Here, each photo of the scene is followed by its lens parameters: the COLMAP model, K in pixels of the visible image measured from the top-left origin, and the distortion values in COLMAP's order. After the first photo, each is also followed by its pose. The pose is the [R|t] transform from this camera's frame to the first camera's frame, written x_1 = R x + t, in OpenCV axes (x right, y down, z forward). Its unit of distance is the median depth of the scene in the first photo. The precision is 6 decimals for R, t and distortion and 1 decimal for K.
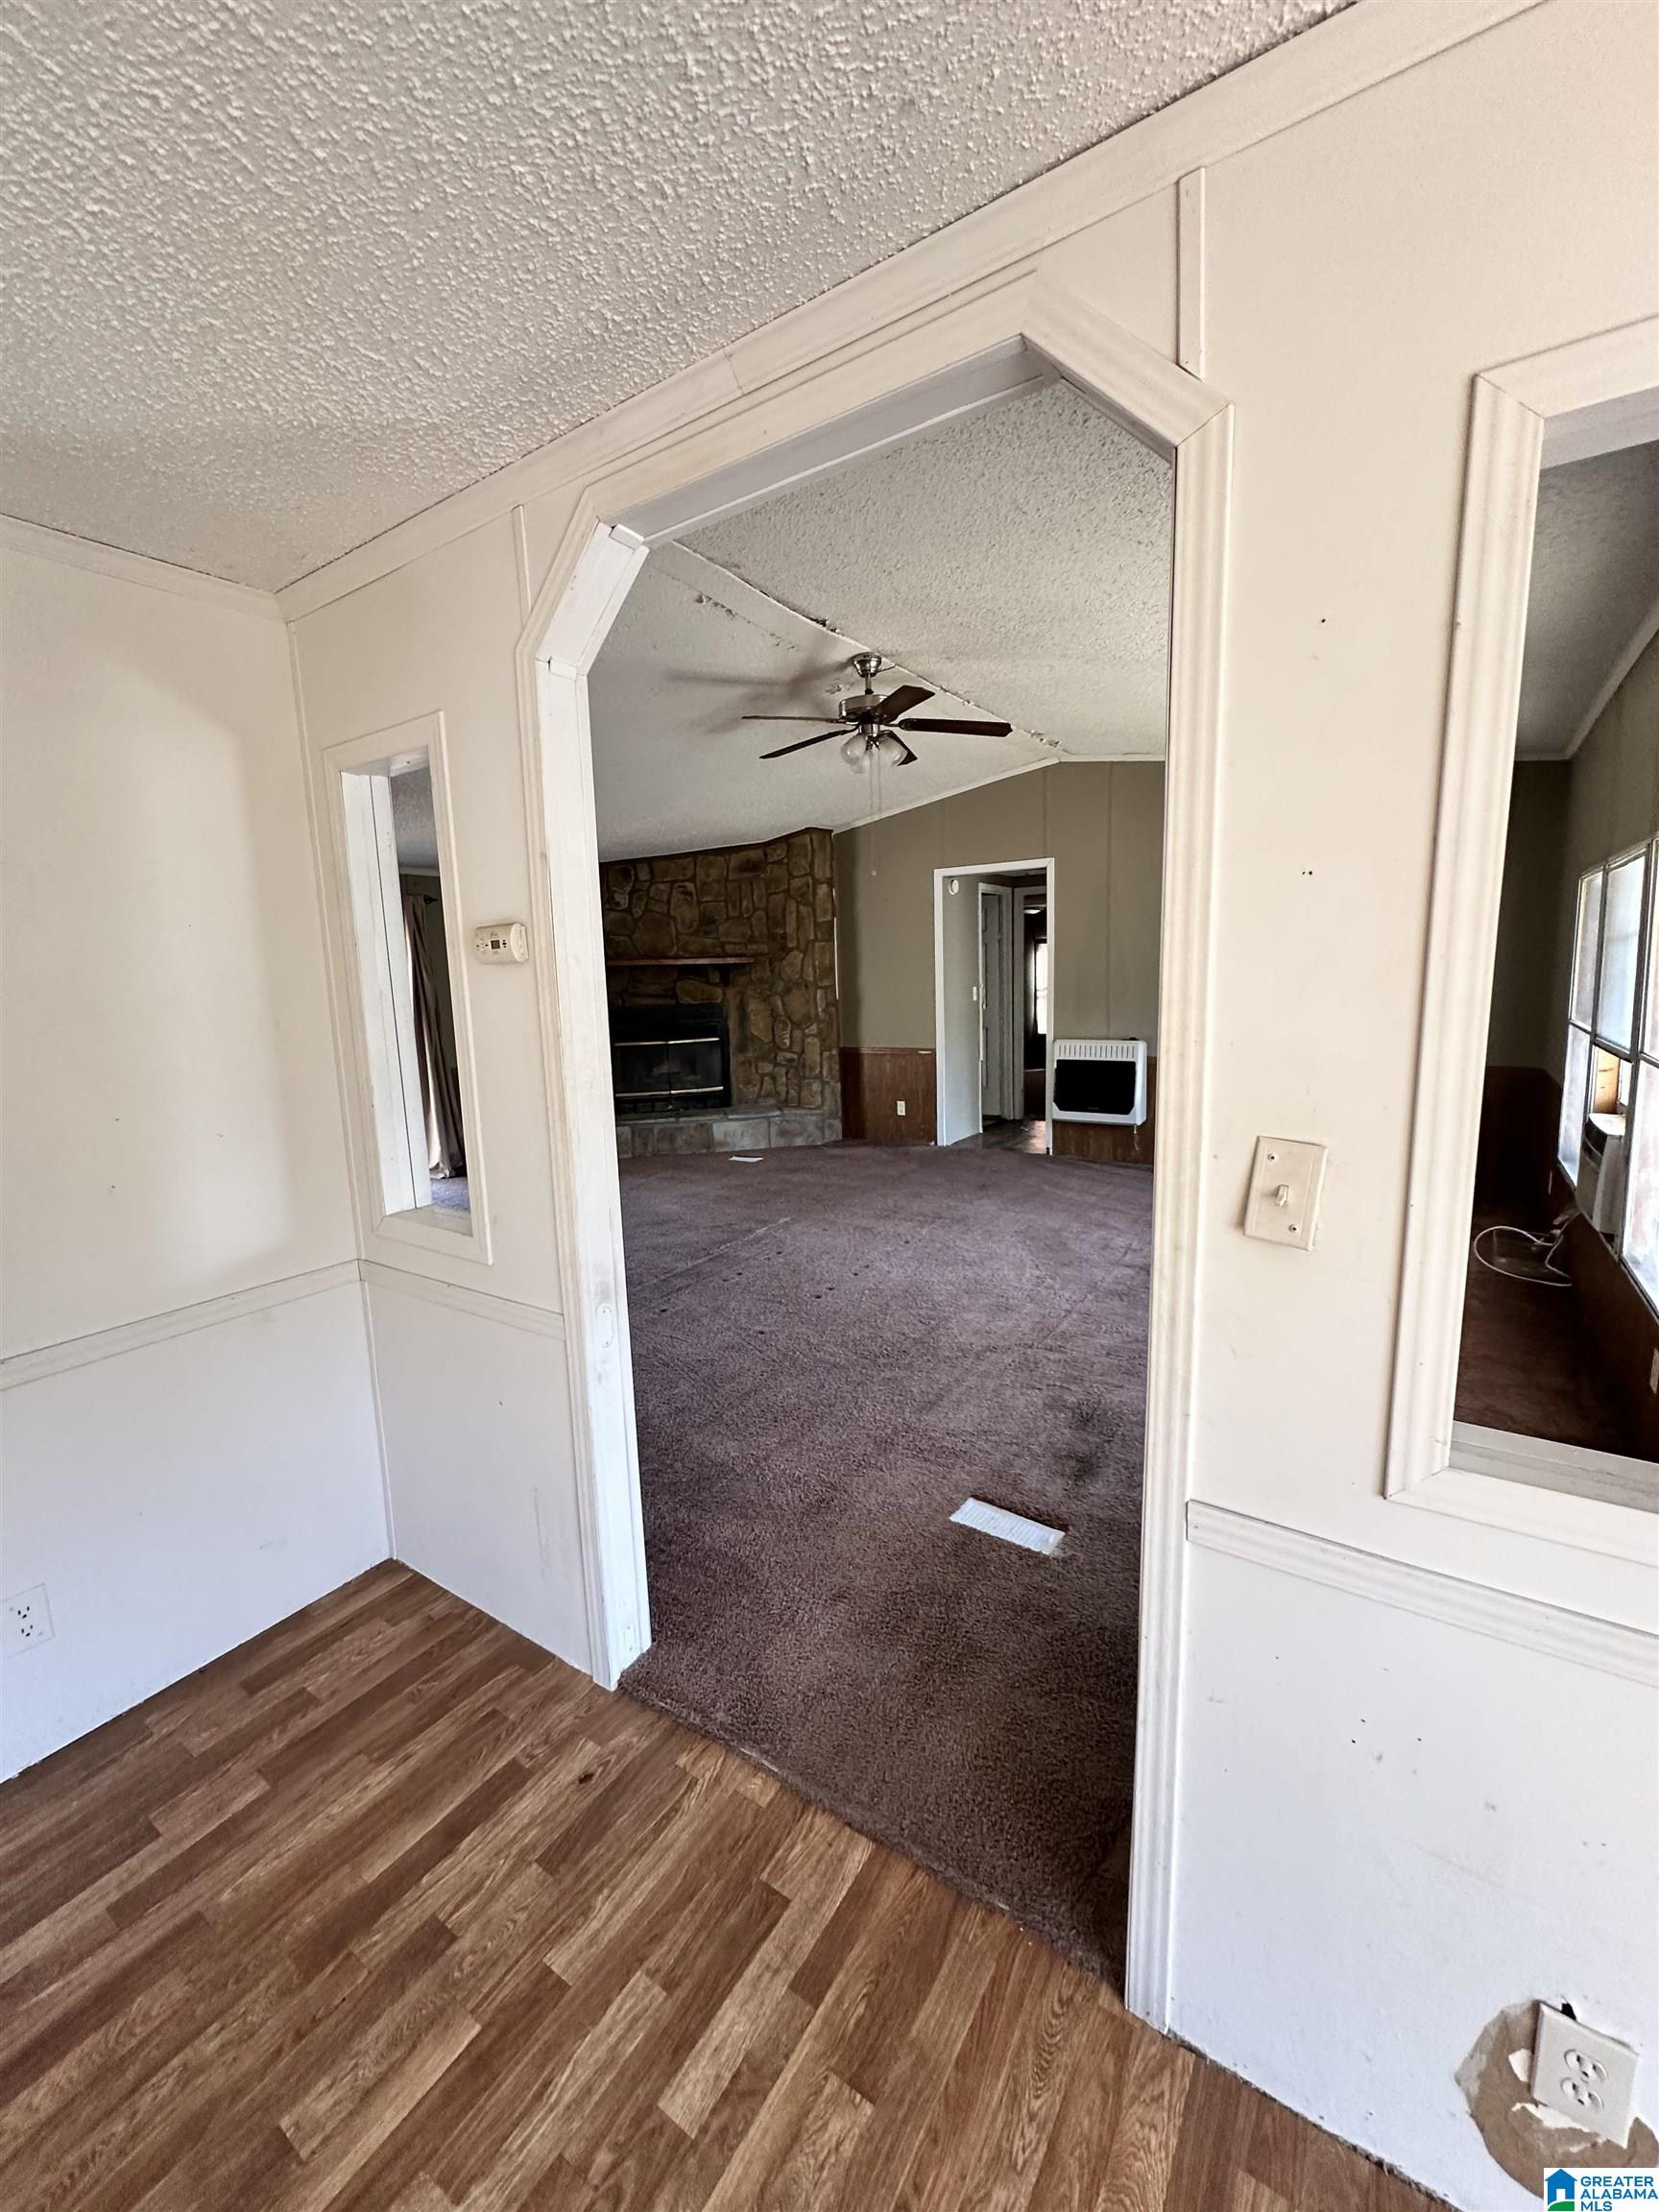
lens RADIAL K [[883.6, 0, 829.5], [0, 883.6, 1106.0], [0, 0, 1]] dist [0.001318, 0.000104]
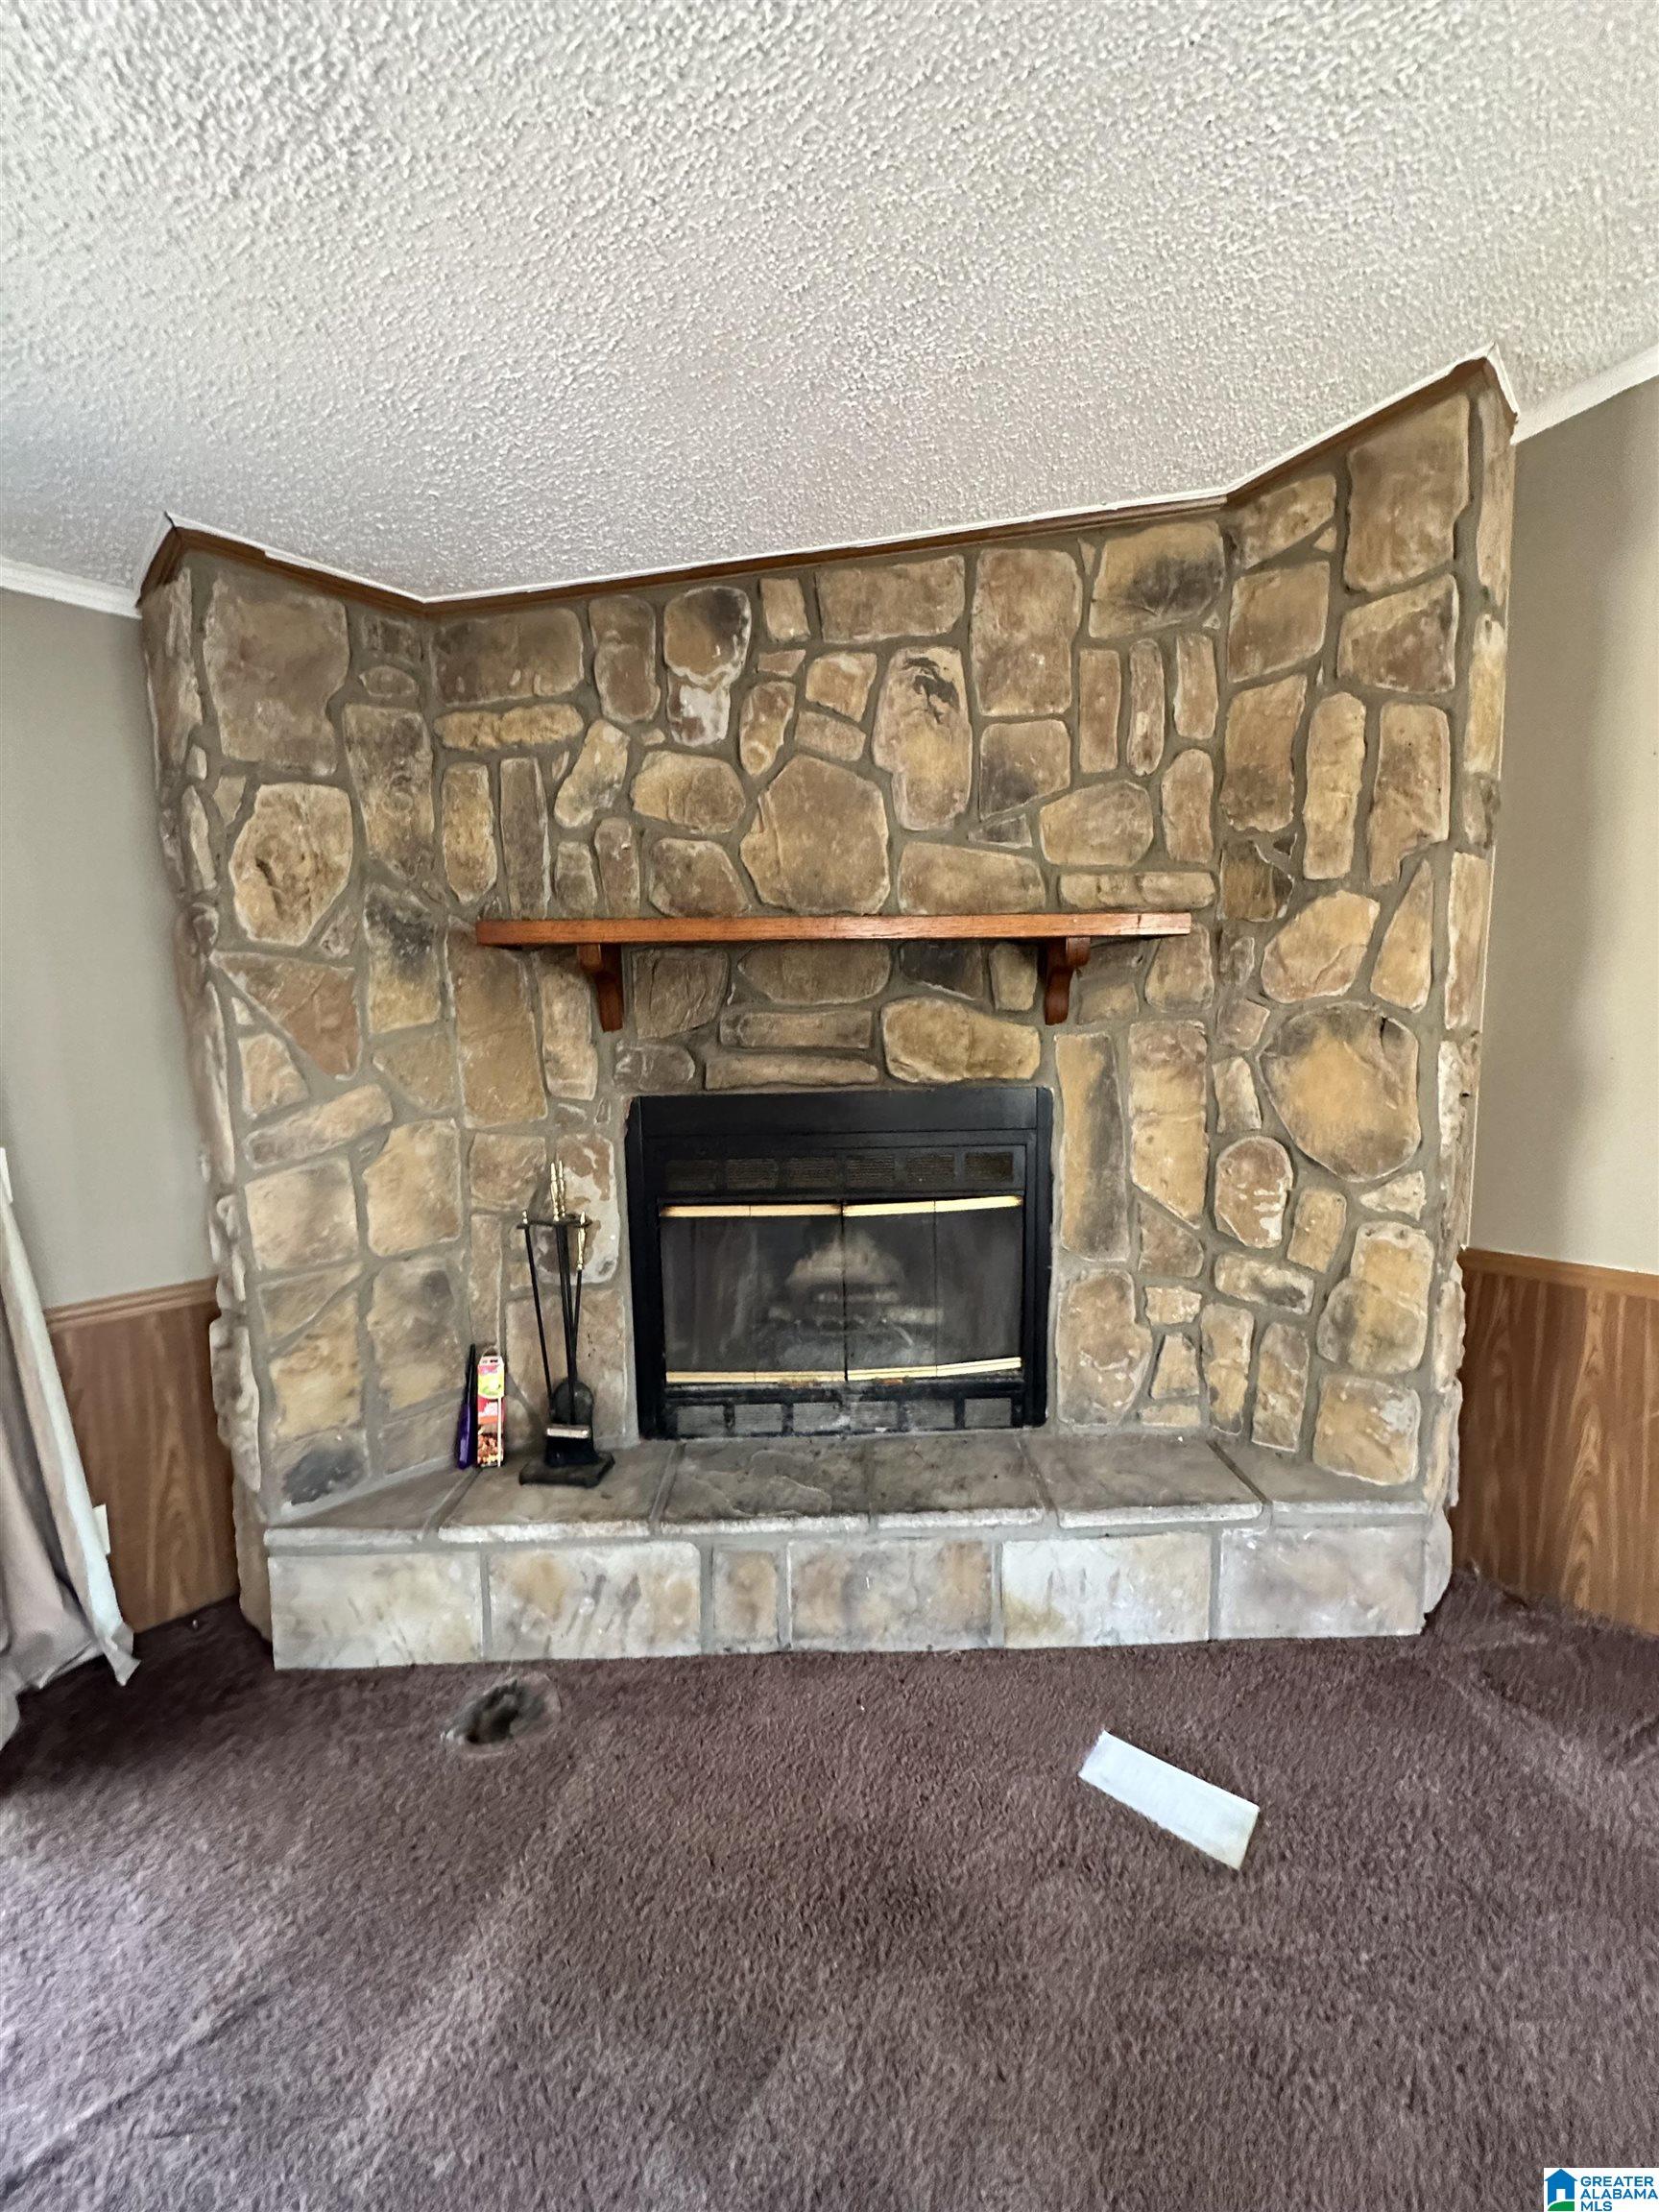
lens RADIAL K [[880.6, 0, 829.5], [0, 880.6, 1106.0], [0, 0, 1]] dist [-0.000763, 0.000010]
pose [[0.983990, 0.034880, -0.174776, -0.140271], [-0.039661, 0.998926, -0.023935, -0.100712], [0.173754, 0.030483, 0.984317, 0.721040]]
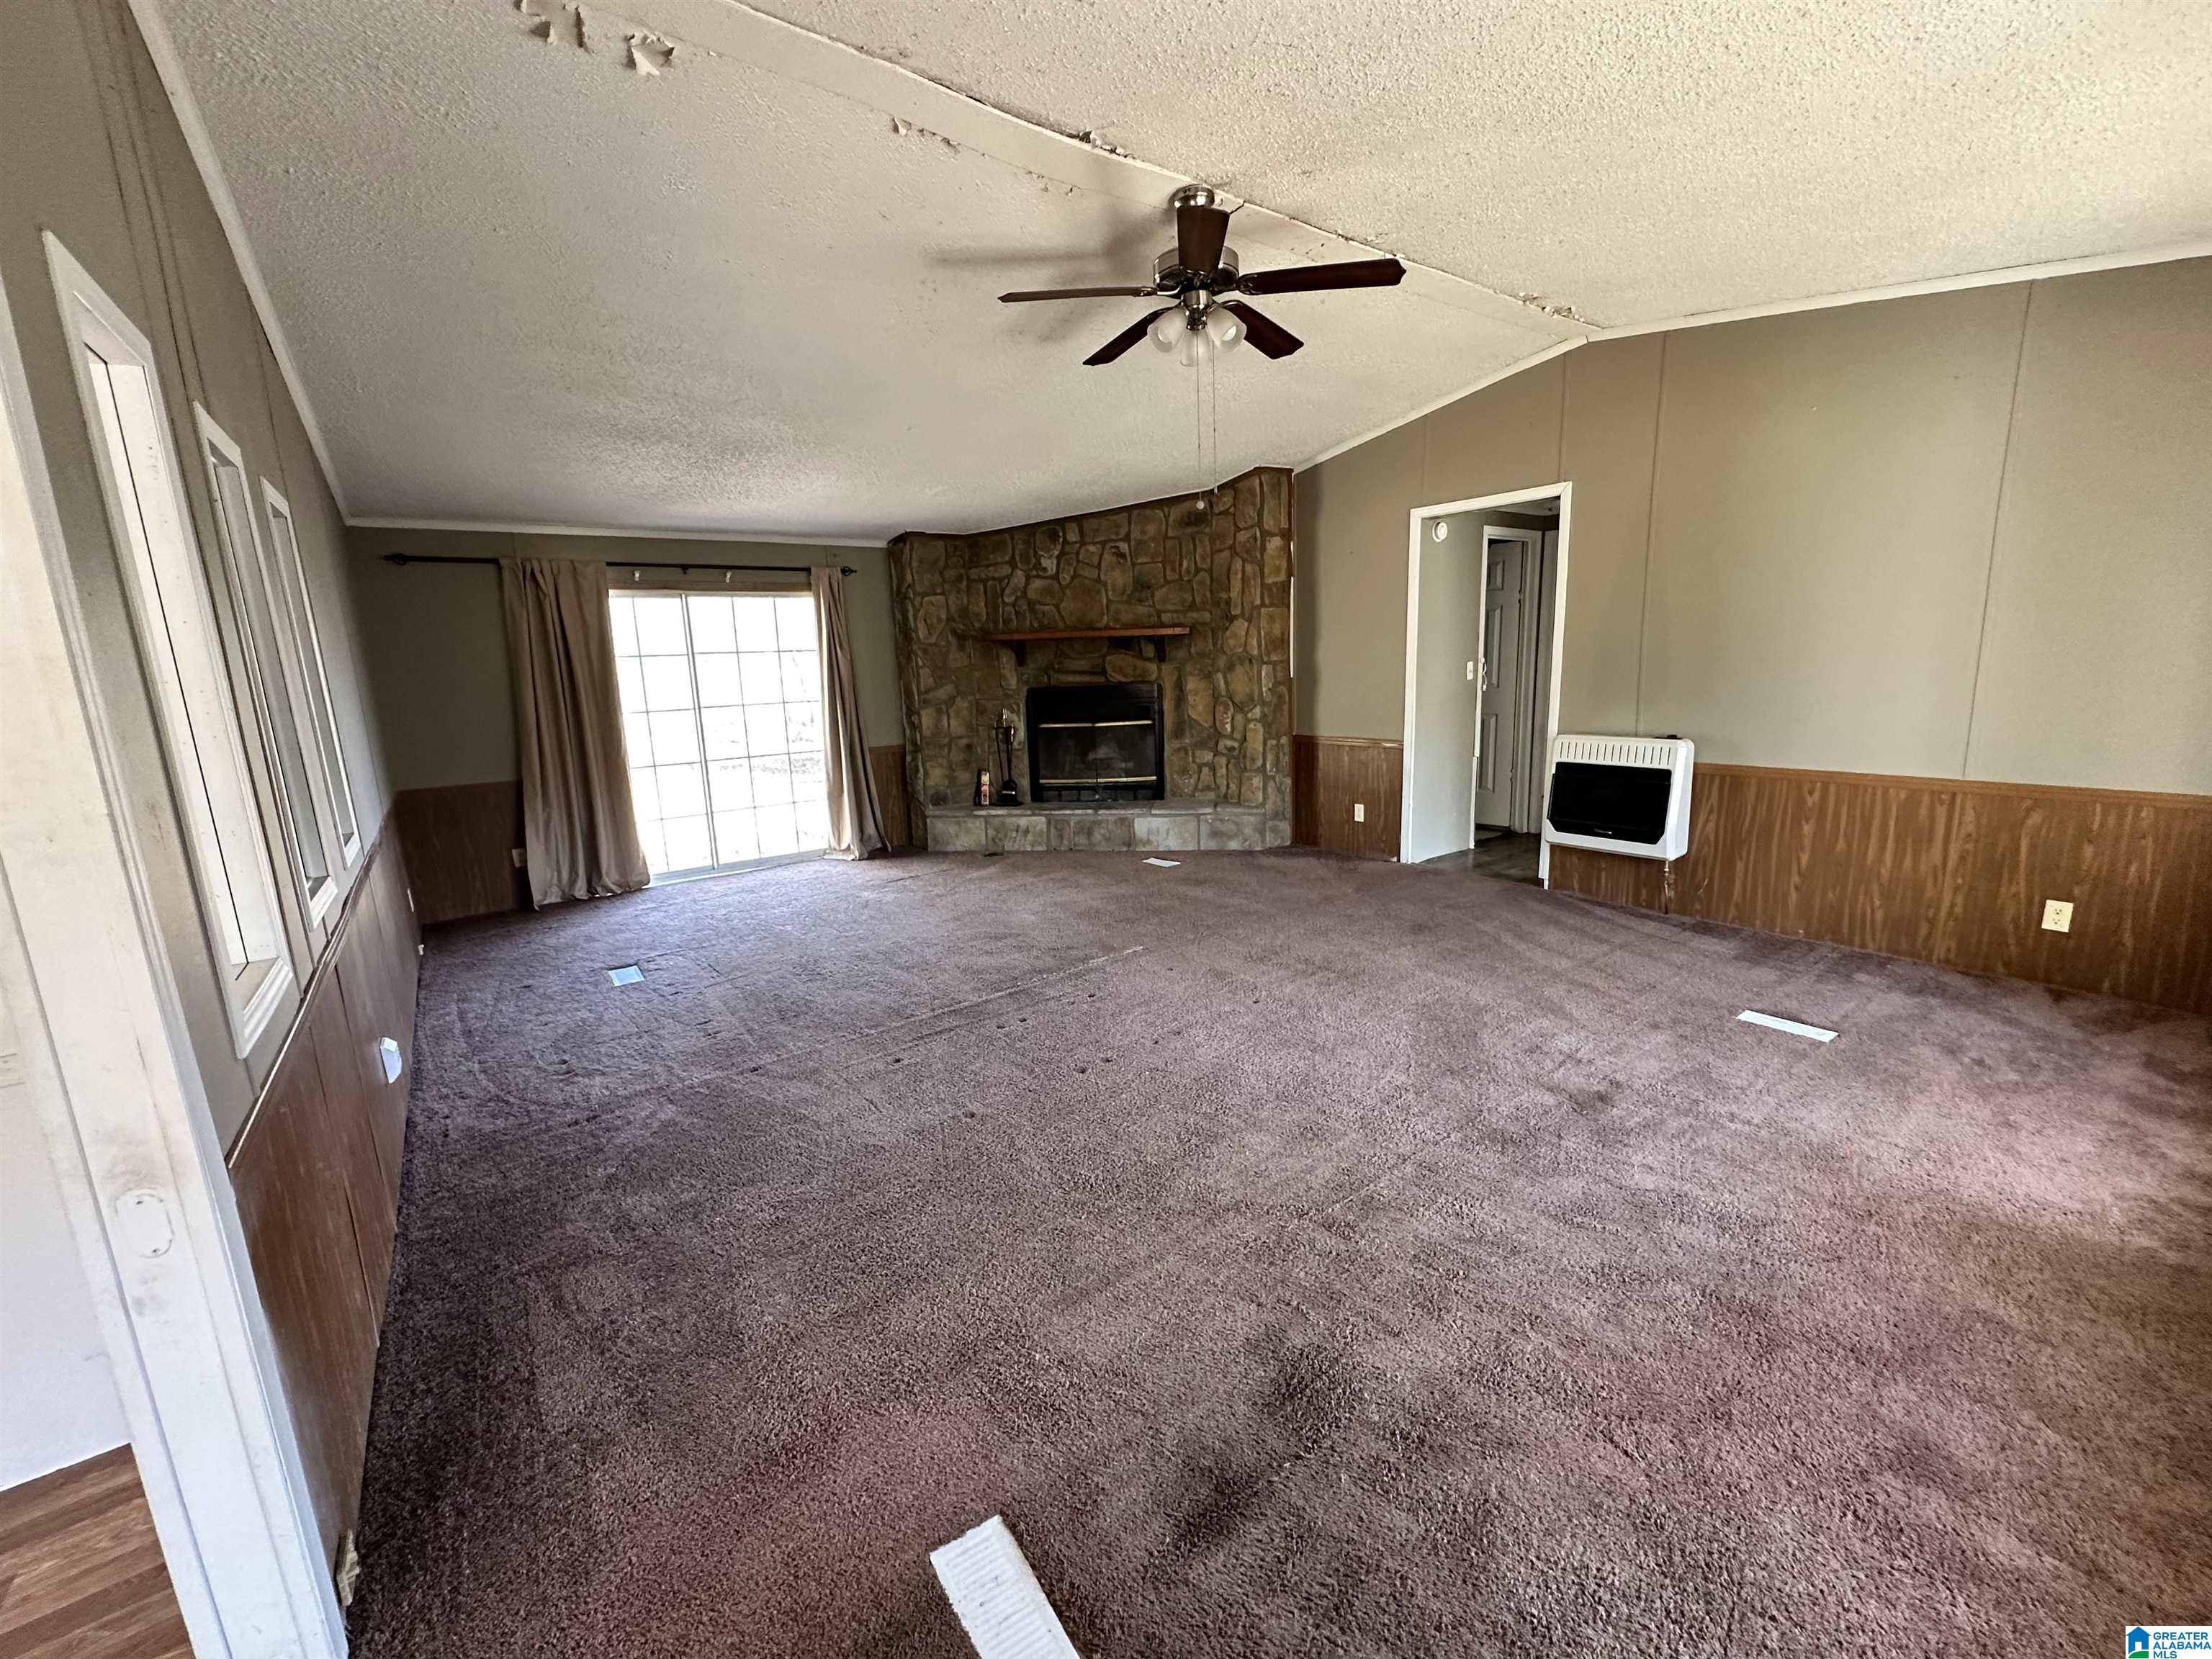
lens RADIAL K [[880.6, 0, 1106.0], [0, 880.6, 829.5], [0, 0, 1]] dist [-0.000763, 0.000010]
pose [[0.940279, 0.062857, -0.334551, 0.134709], [-0.044517, 0.997069, 0.062216, -0.022327], [0.337481, -0.043607, 0.940322, 0.160307]]
